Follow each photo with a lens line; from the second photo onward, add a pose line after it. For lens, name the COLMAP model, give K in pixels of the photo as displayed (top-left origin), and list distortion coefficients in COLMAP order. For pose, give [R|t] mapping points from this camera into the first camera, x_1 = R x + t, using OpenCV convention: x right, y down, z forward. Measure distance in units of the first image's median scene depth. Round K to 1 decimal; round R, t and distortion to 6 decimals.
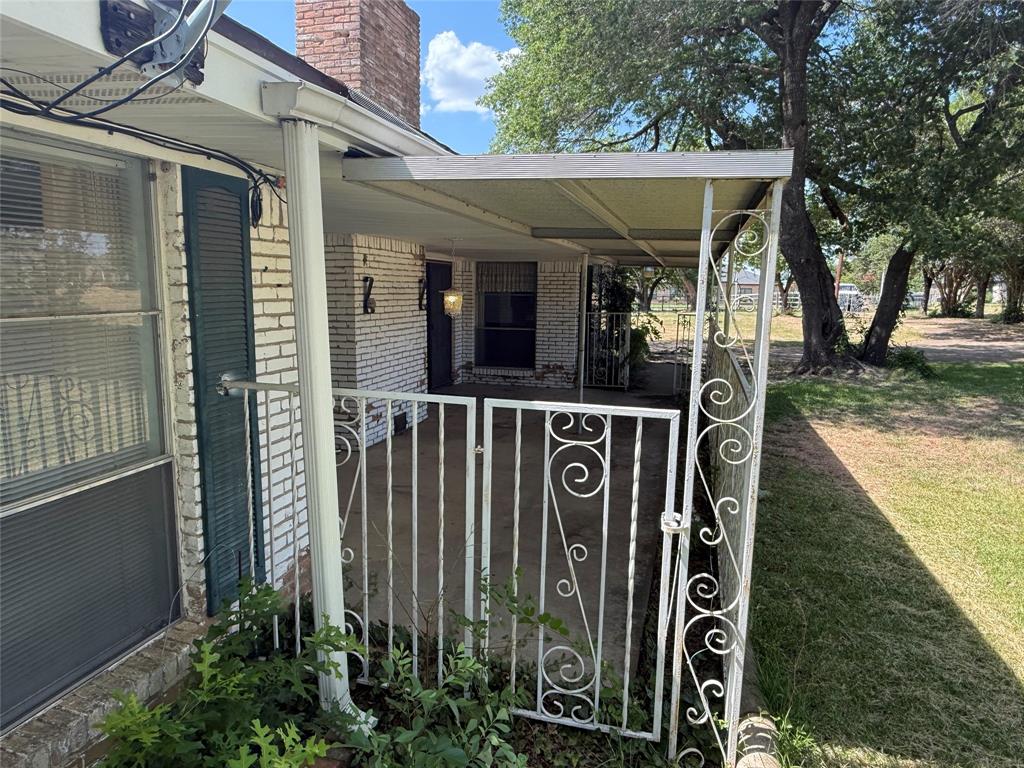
lens RADIAL K [[655.5, 0, 512.3], [0, 655.5, 385.0], [0, 0, 1]] dist [-0.002018, -0.000456]
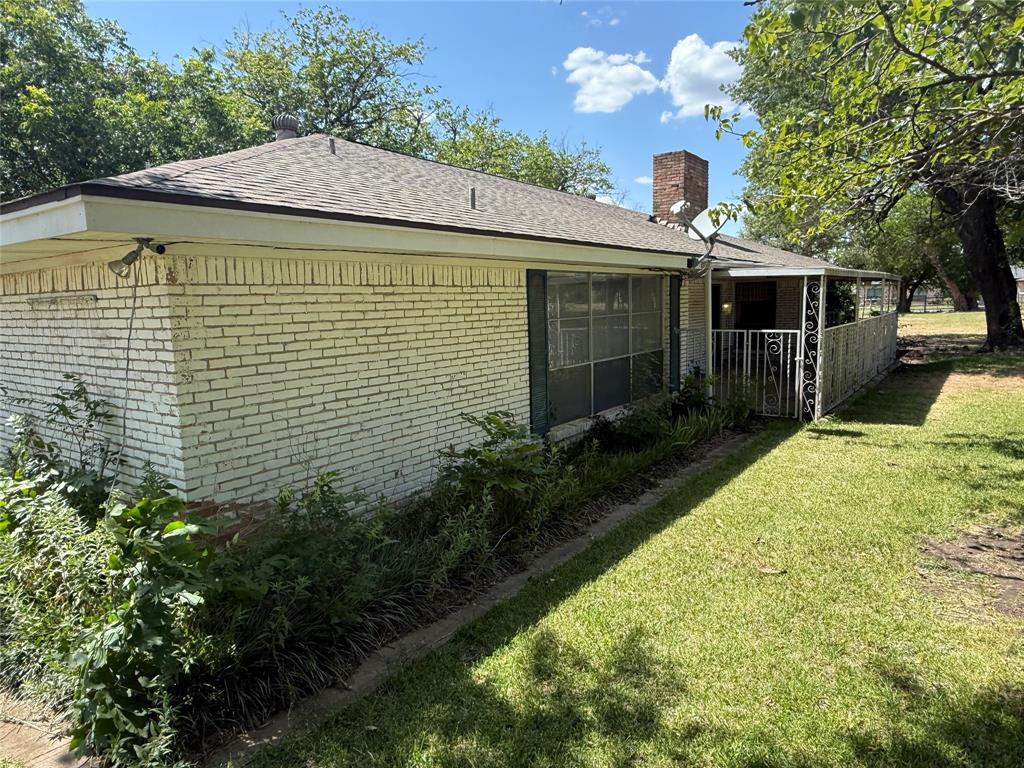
lens RADIAL K [[655.5, 0, 512.2], [0, 655.5, 384.7], [0, 0, 1]] dist [-0.002018, -0.000456]
pose [[0.935821, 0.008264, -0.352378, 0.015682], [-0.014068, 0.999804, -0.013914, 0.436199], [0.352194, 0.017978, 0.935754, -3.269531]]
